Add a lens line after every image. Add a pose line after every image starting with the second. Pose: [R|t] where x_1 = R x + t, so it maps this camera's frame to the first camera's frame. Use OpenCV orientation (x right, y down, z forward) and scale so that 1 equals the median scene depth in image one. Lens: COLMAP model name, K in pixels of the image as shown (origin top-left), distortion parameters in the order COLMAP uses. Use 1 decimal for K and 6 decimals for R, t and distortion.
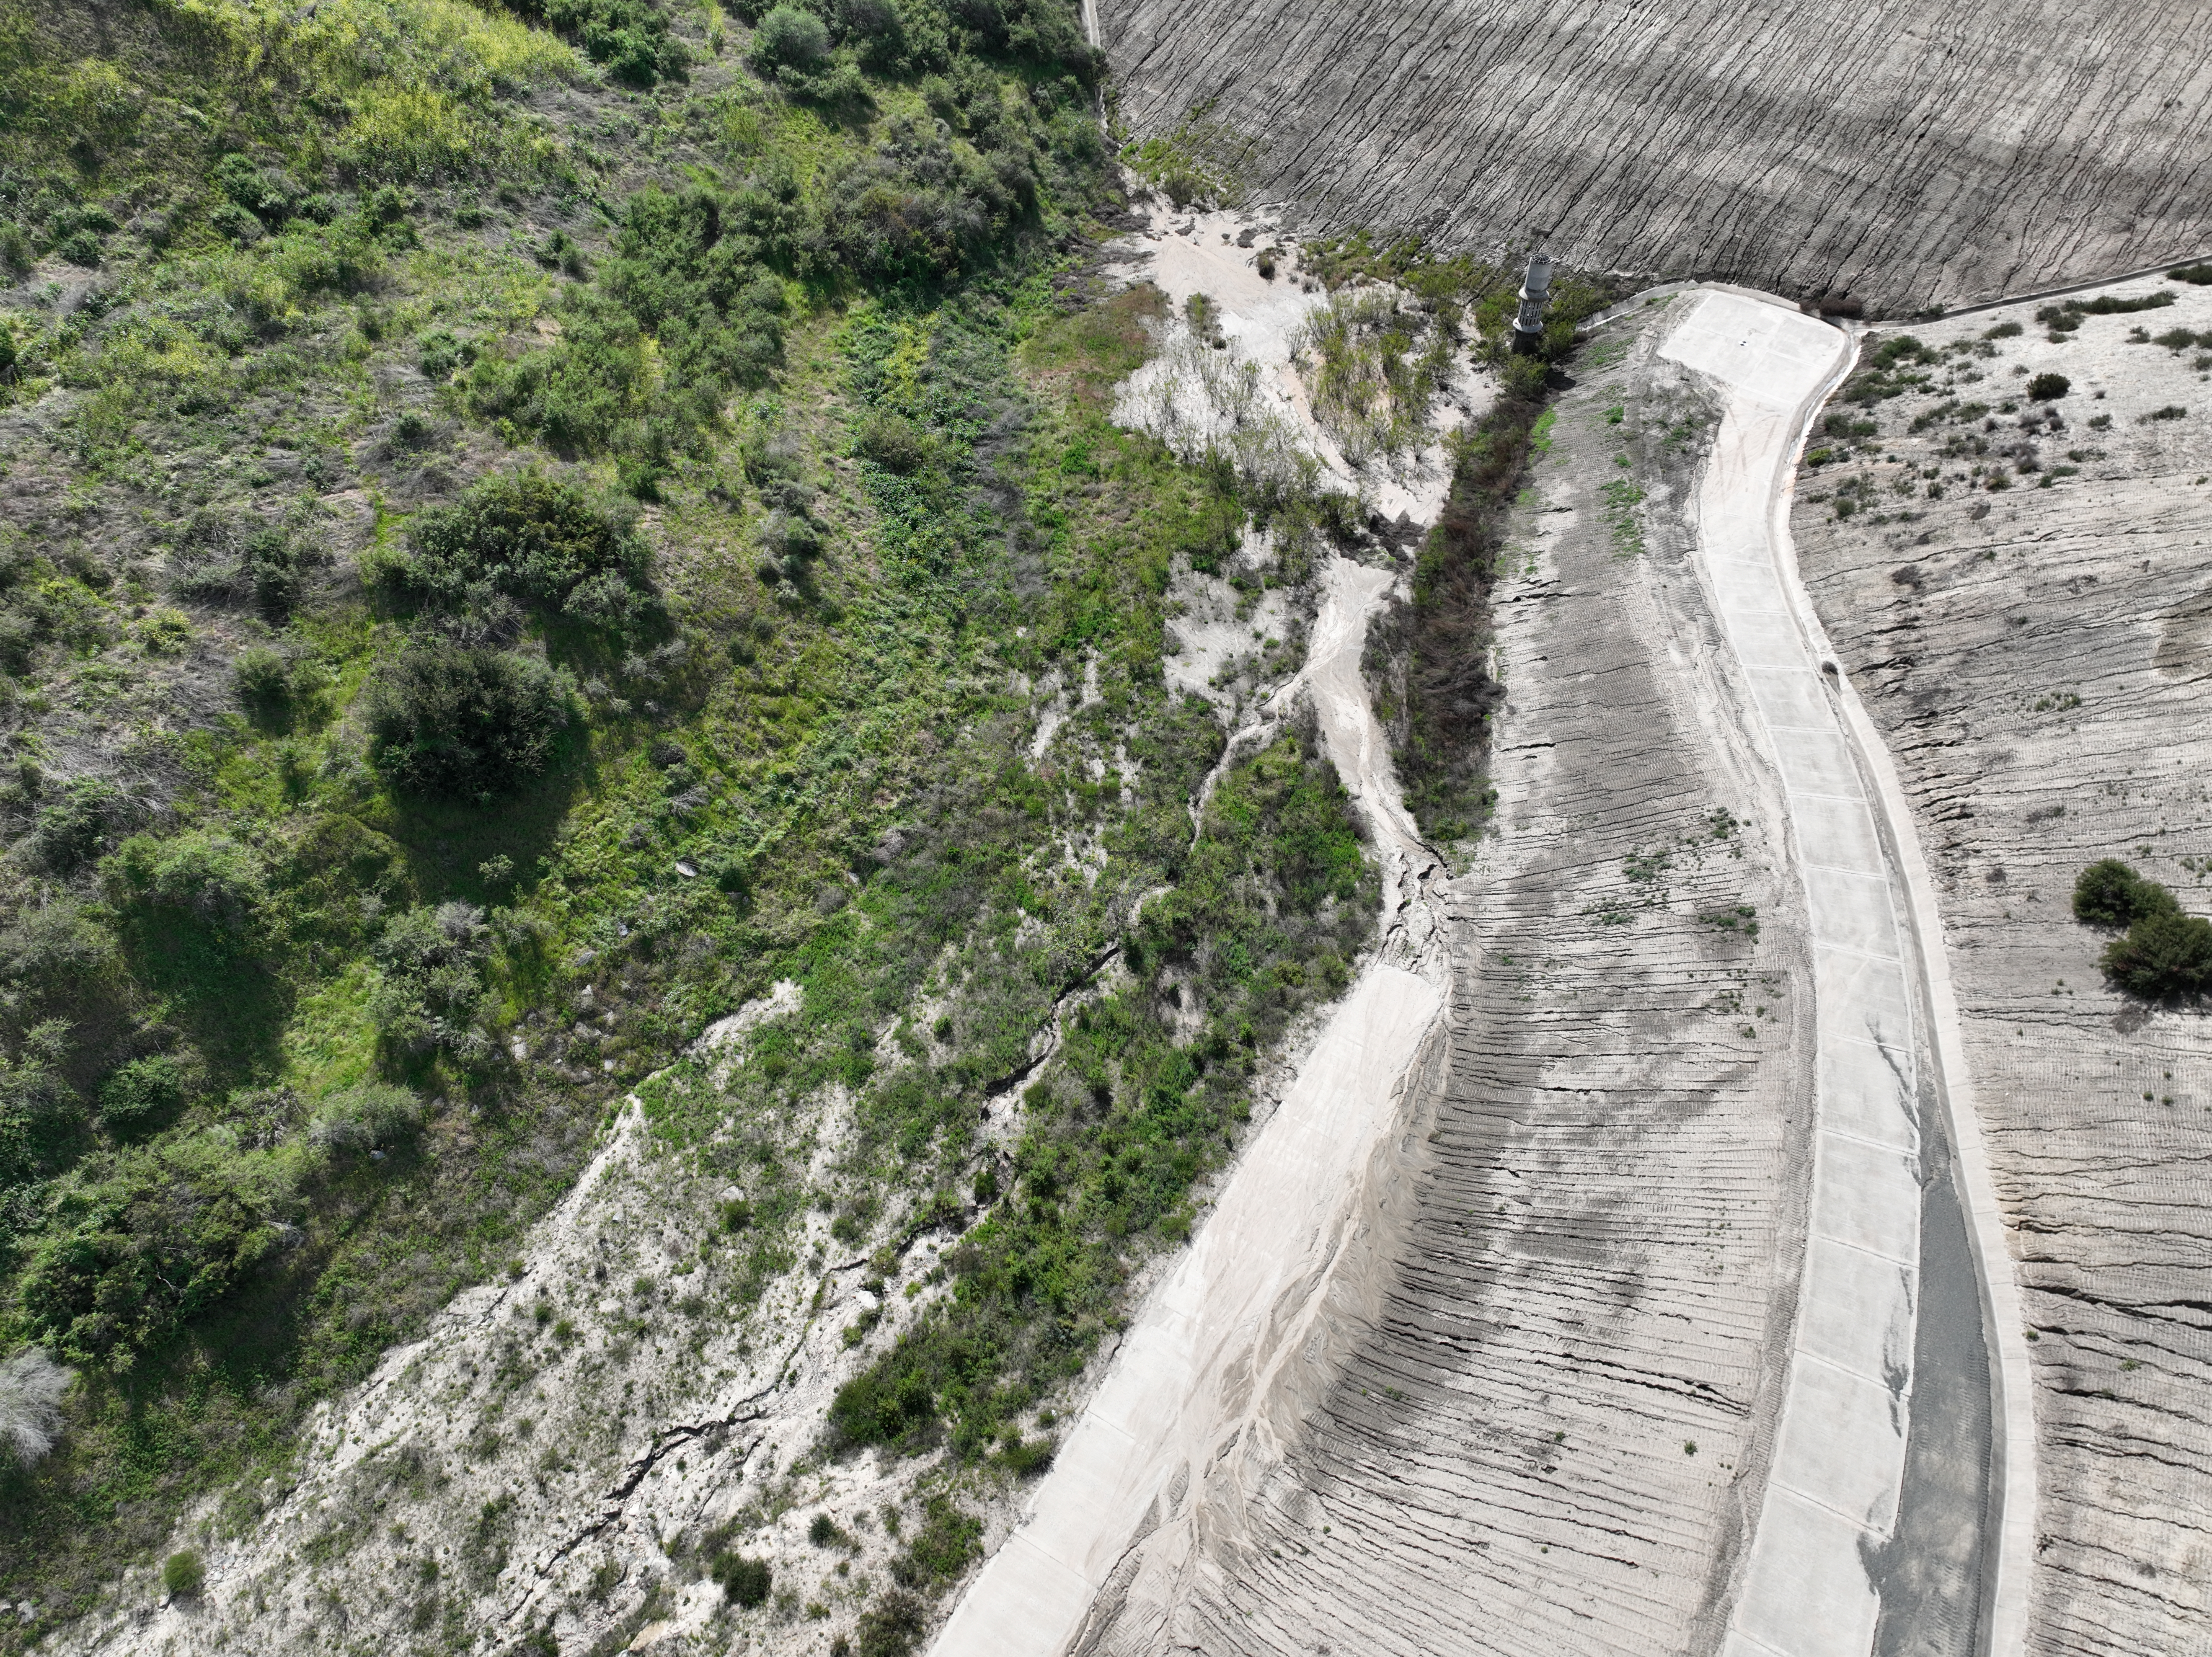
lens RADIAL K [[1551.8, 0, 1106.3], [0, 1551.8, 816.2], [0, 0, 1]] dist [-0.000065, 0.010730]
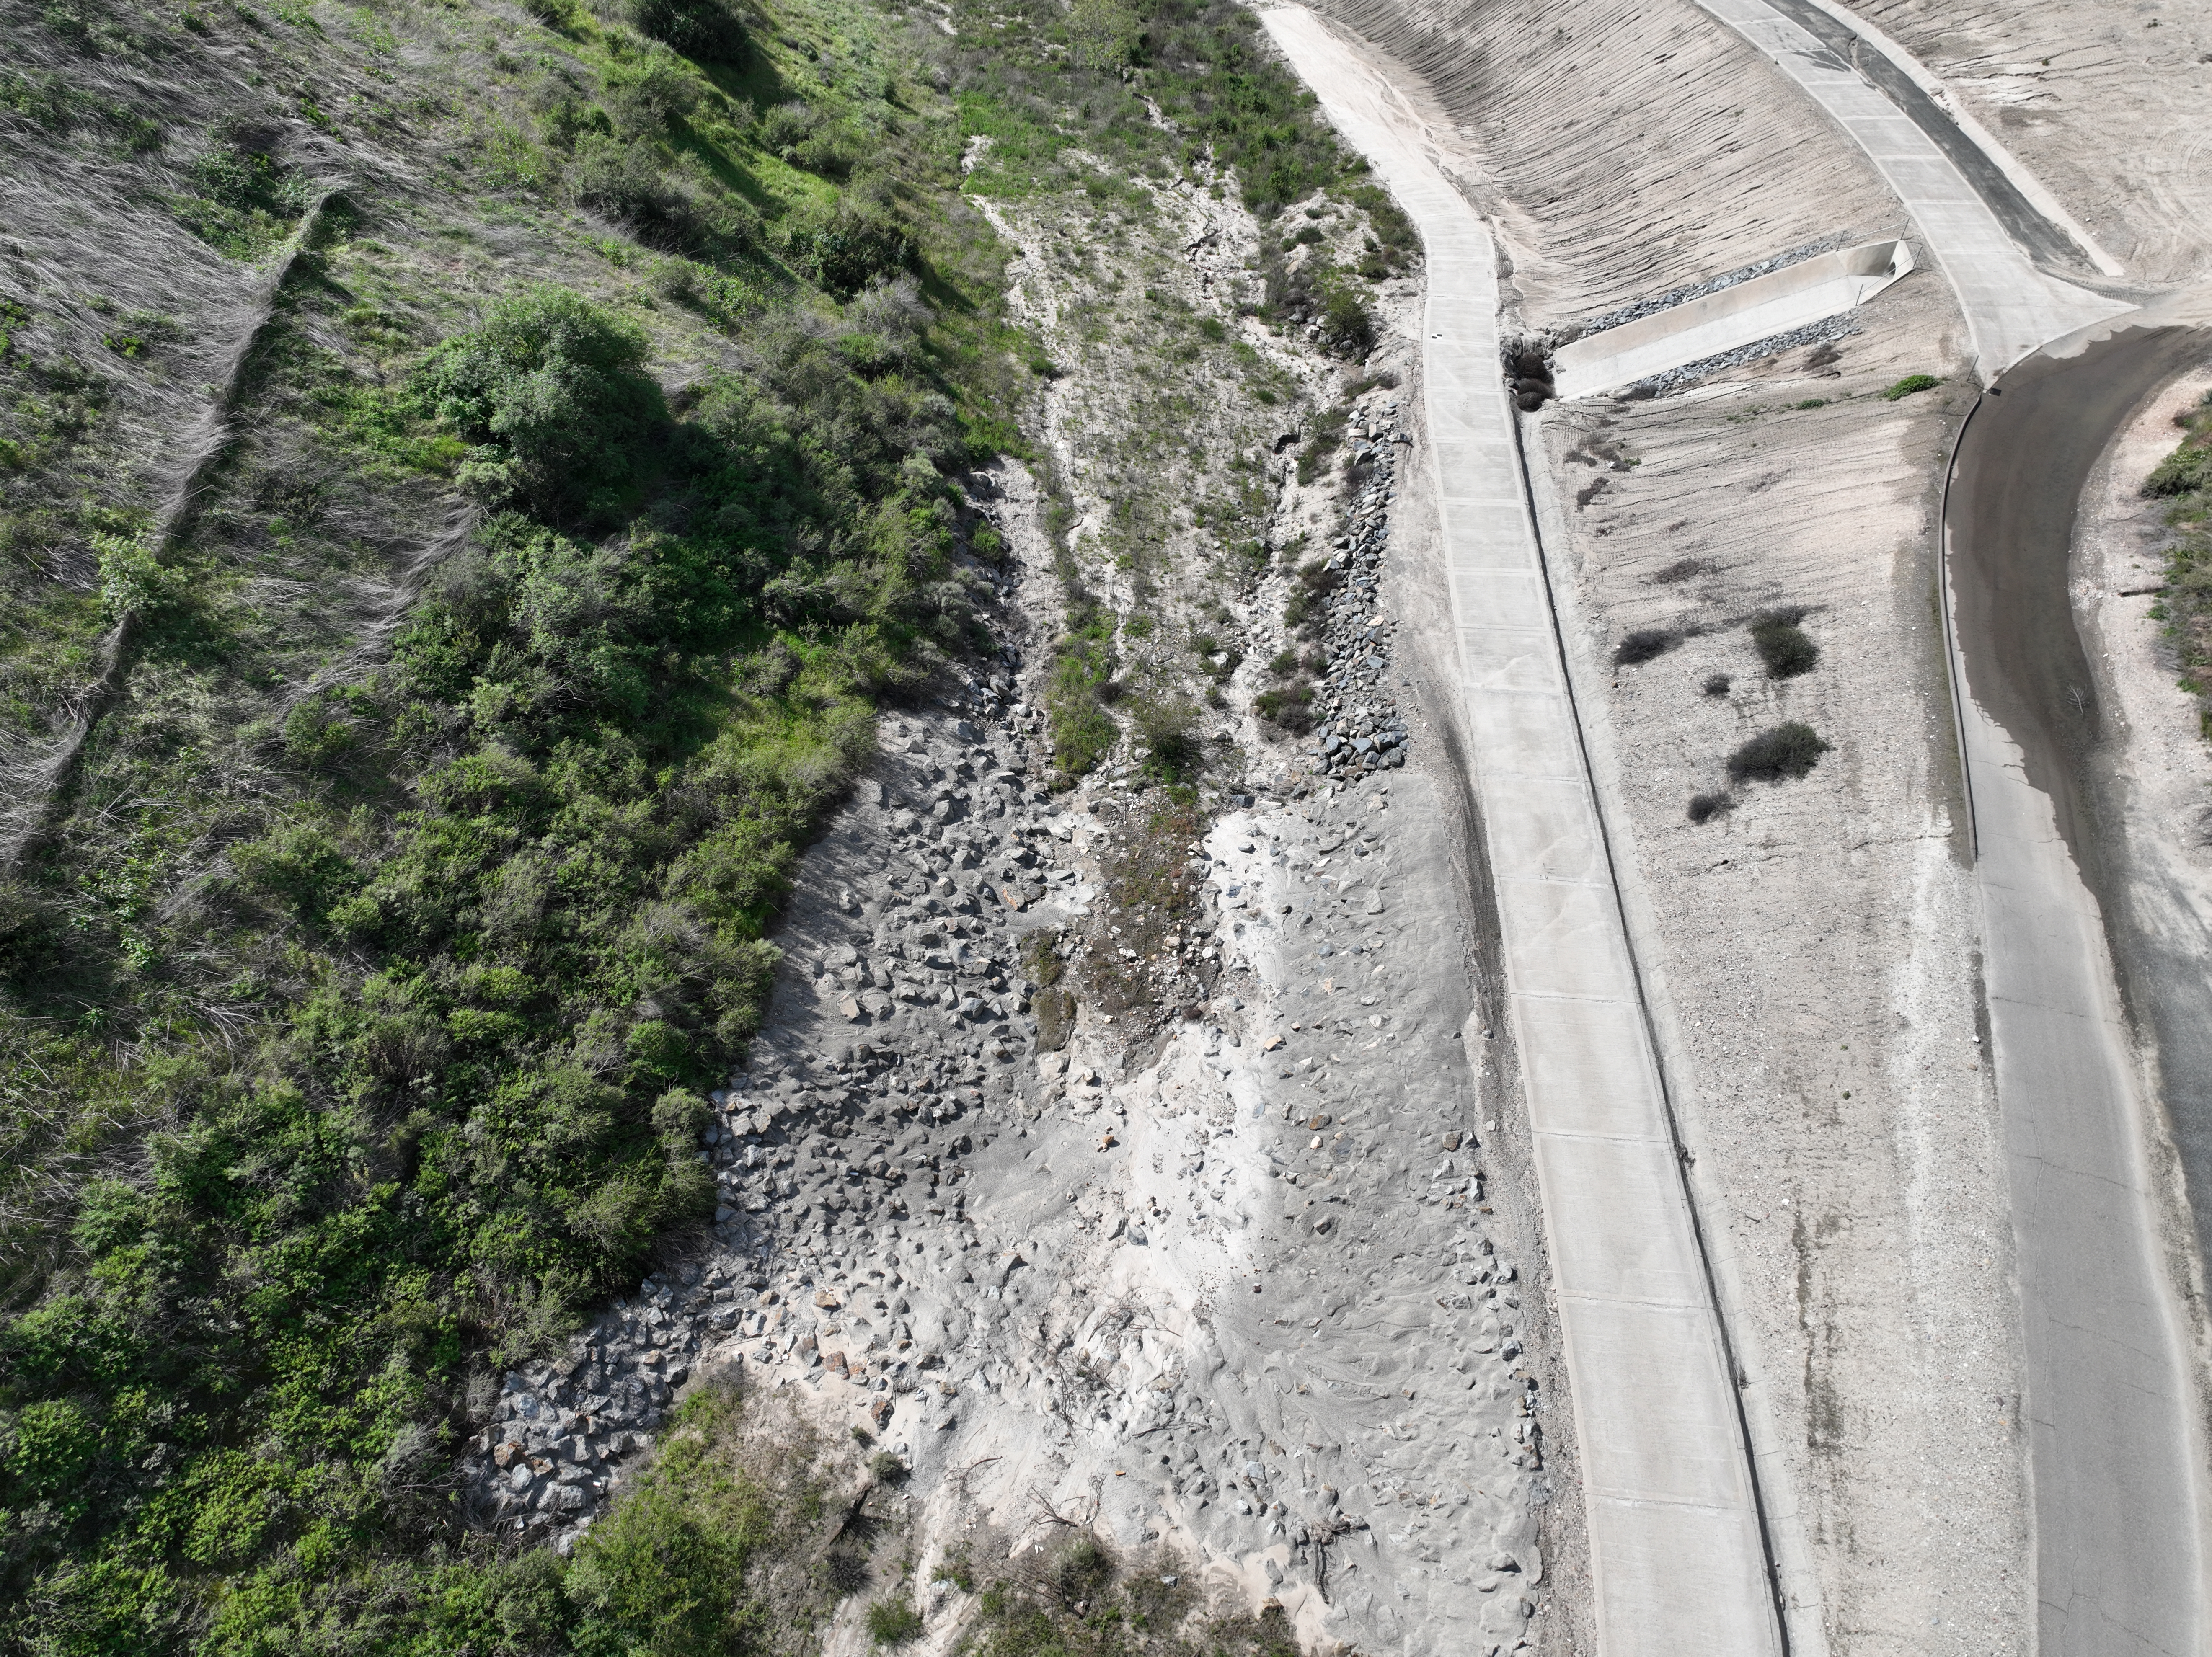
lens RADIAL K [[1551.8, 0, 1106.3], [0, 1551.8, 816.2], [0, 0, 1]] dist [-0.000065, 0.010730]
pose [[0.734703, -0.502330, 0.455934, -0.960926], [0.505828, 0.853494, 0.125242, 0.465491], [-0.452050, 0.138608, 0.881158, -0.181295]]
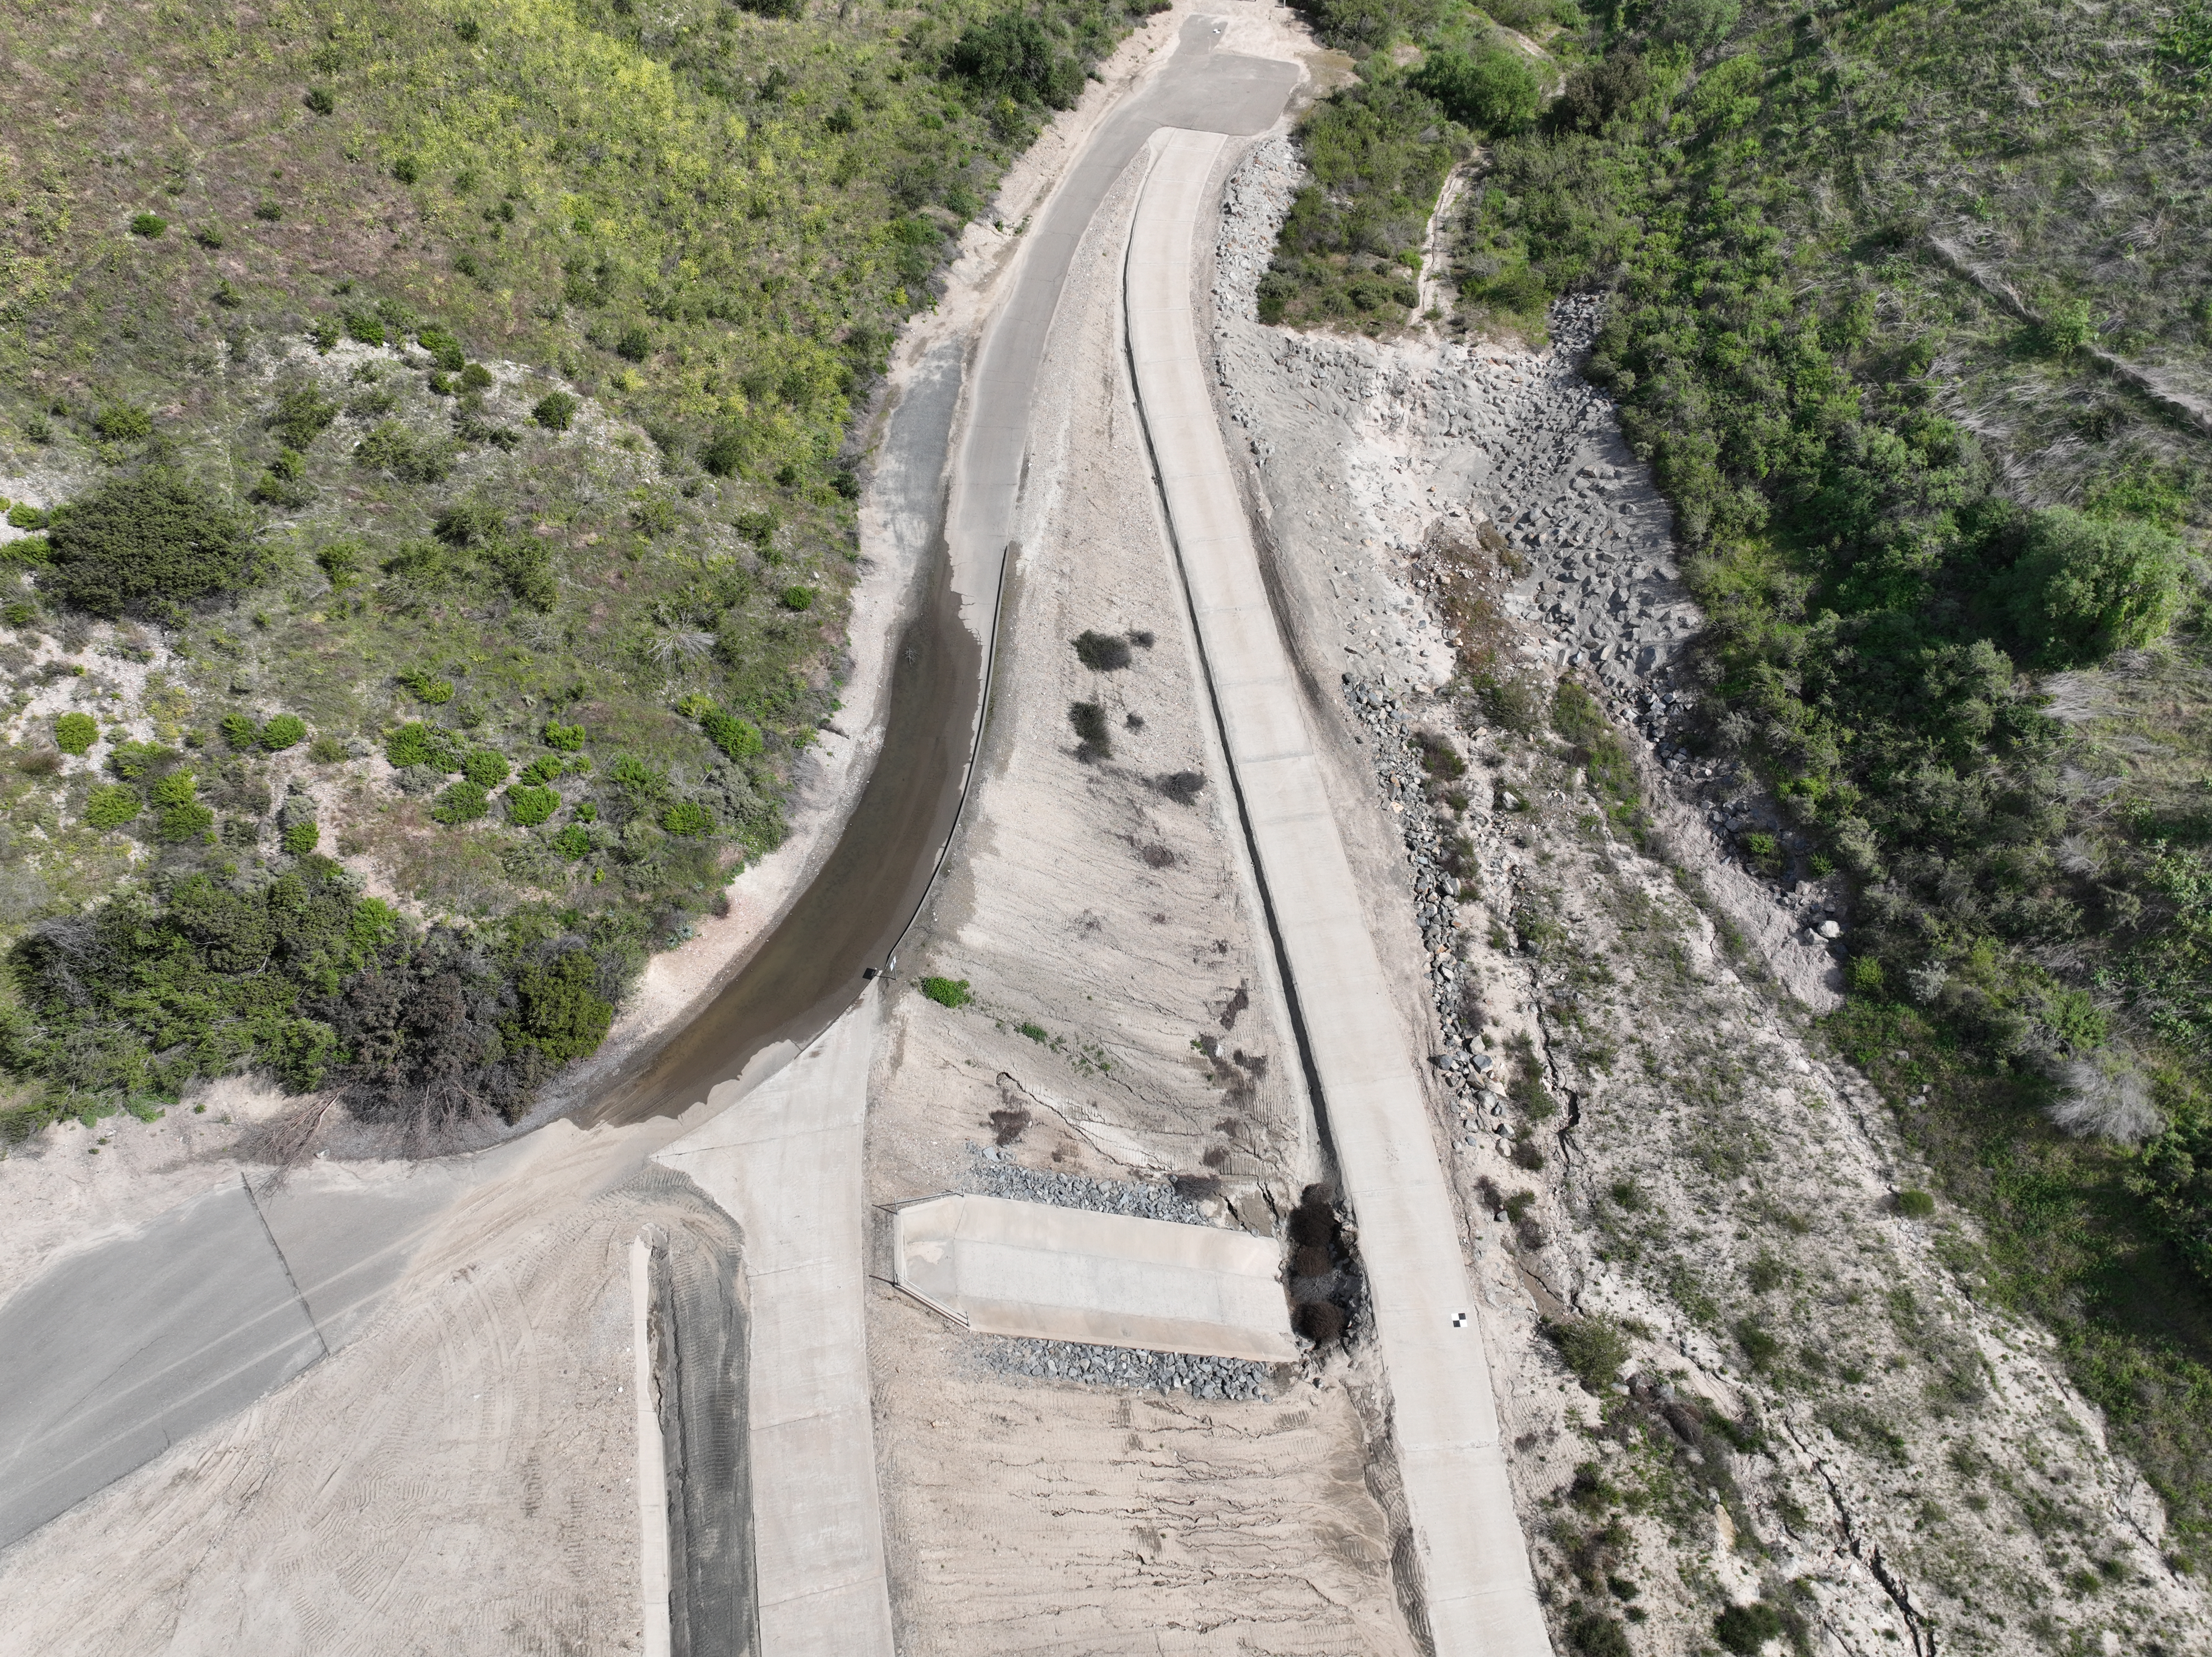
lens RADIAL K [[1566.3, 0, 1109.1], [0, 1566.3, 822.3], [0, 0, 1]] dist [-0.002400, 0.018979]
pose [[-0.563055, 0.616984, -0.549817, 0.146388], [-0.613009, 0.134380, 0.778564, -0.065636], [0.554246, 0.775418, 0.302554, 0.057804]]
